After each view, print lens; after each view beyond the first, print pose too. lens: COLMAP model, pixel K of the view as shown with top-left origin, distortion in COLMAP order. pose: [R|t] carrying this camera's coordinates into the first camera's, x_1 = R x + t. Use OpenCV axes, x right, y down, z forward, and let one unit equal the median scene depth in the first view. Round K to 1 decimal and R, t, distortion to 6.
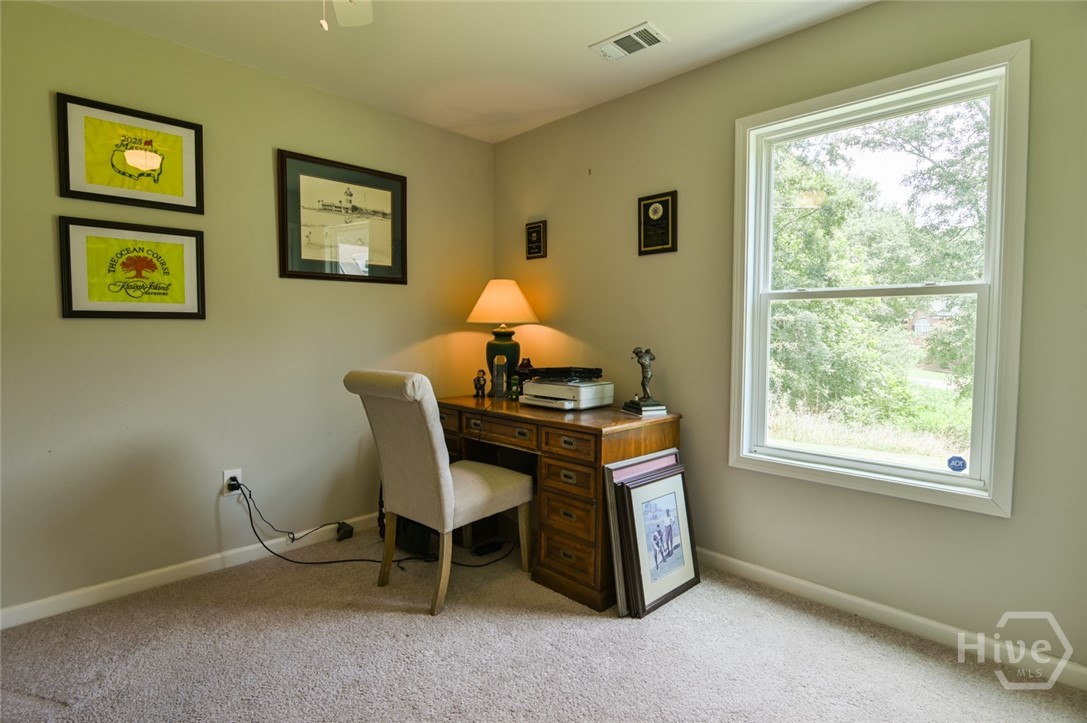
lens RADIAL K [[537.0, 0, 540.2], [0, 537.0, 360.2], [0, 0, 1]] dist [-0.018435, -0.000587]
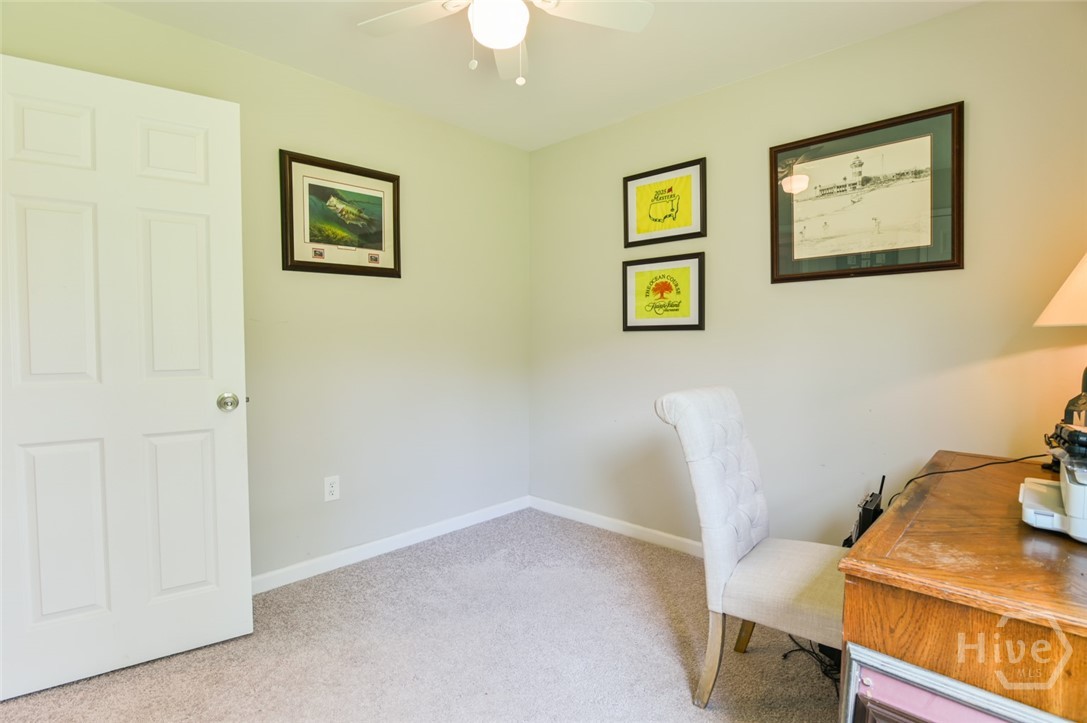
lens RADIAL K [[537.0, 0, 541.5], [0, 537.0, 357.1], [0, 0, 1]] dist [-0.018435, -0.000587]
pose [[0.030633, 0.032318, -0.999008, 0.506984], [-0.051313, 0.998210, 0.030718, -0.038877], [0.998213, 0.050321, 0.032237, 0.655175]]
